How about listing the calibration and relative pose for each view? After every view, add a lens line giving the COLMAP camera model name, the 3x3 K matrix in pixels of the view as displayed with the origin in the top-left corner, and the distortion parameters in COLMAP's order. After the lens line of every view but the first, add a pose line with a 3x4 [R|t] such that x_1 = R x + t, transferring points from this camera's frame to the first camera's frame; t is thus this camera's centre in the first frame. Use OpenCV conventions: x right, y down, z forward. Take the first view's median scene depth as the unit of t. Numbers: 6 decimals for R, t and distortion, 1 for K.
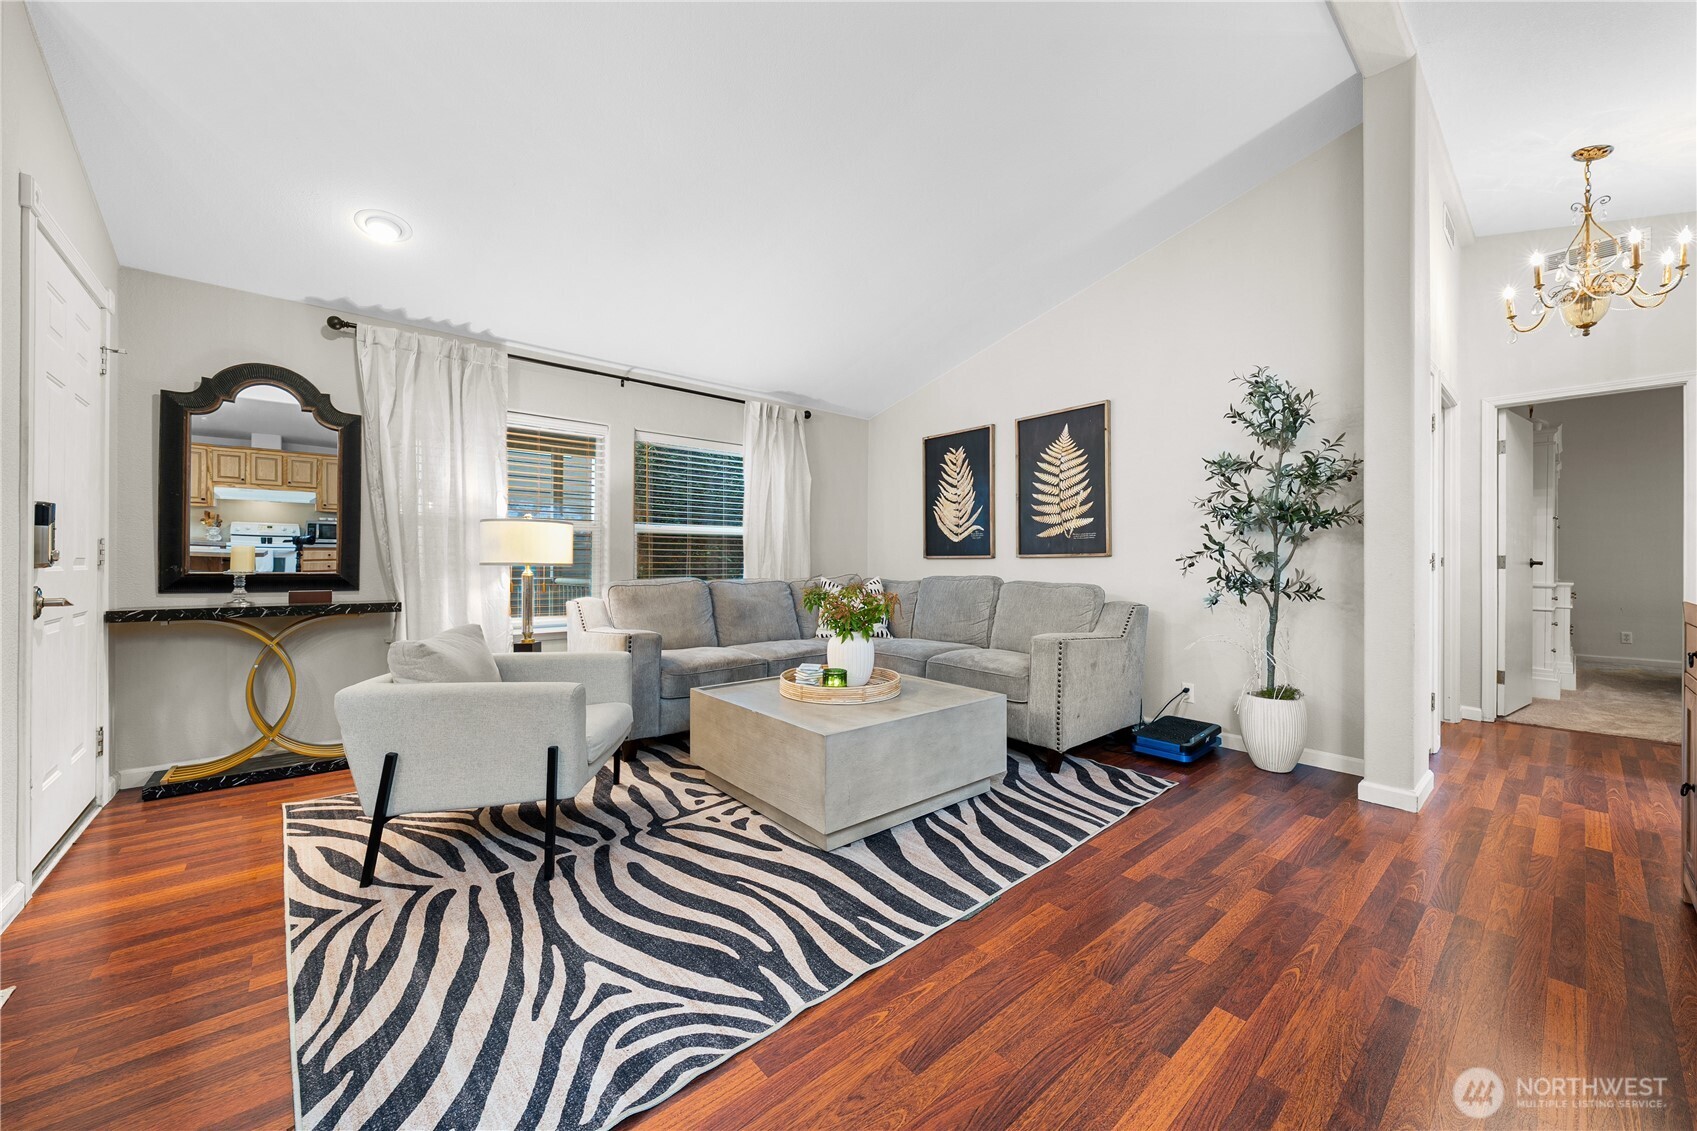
lens RADIAL K [[649.6, 0, 866.3], [0, 649.6, 557.8], [0, 0, 1]] dist [-0.004937, 0.000563]
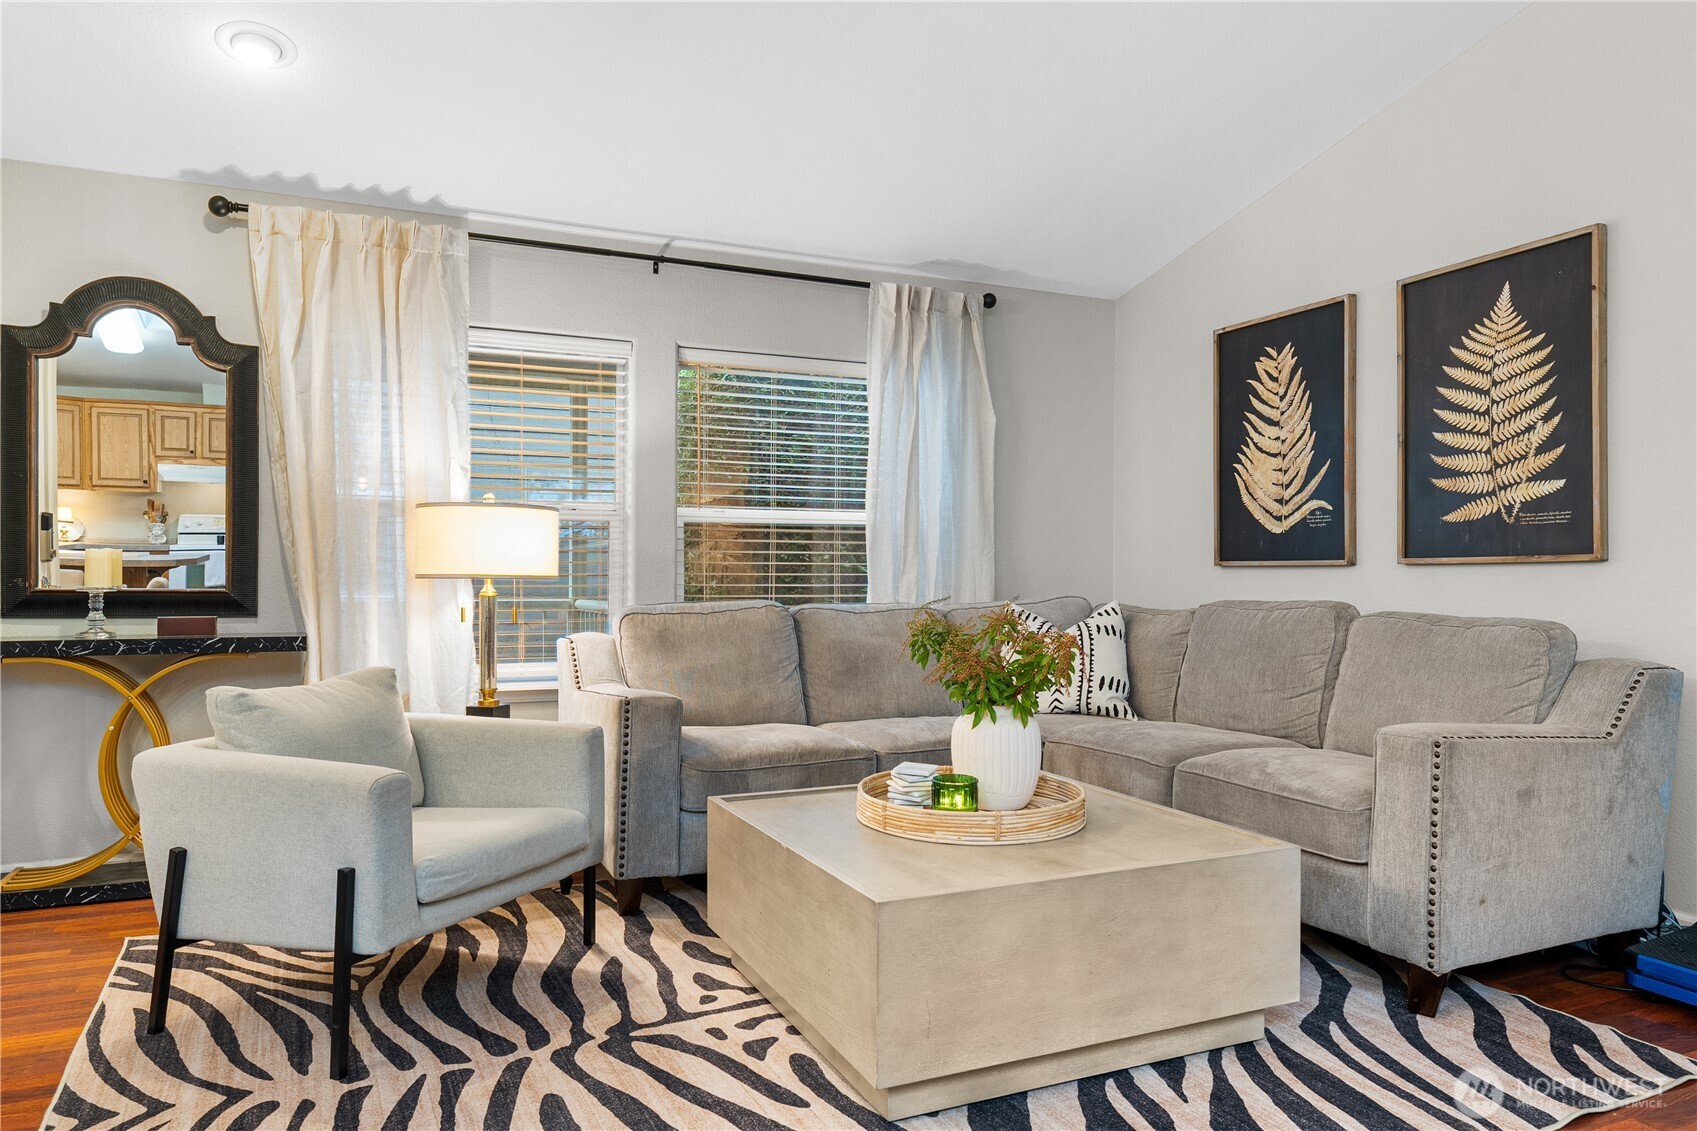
lens RADIAL K [[1161.9, 0, 848.9], [0, 1161.9, 578.3], [0, 0, 1]] dist [-0.001505, -0.000202]
pose [[0.957162, 0.001550, -0.289549, 0.118354], [0.001765, 0.999936, 0.011187, -0.000358], [0.289548, -0.011219, 0.957098, 0.057508]]
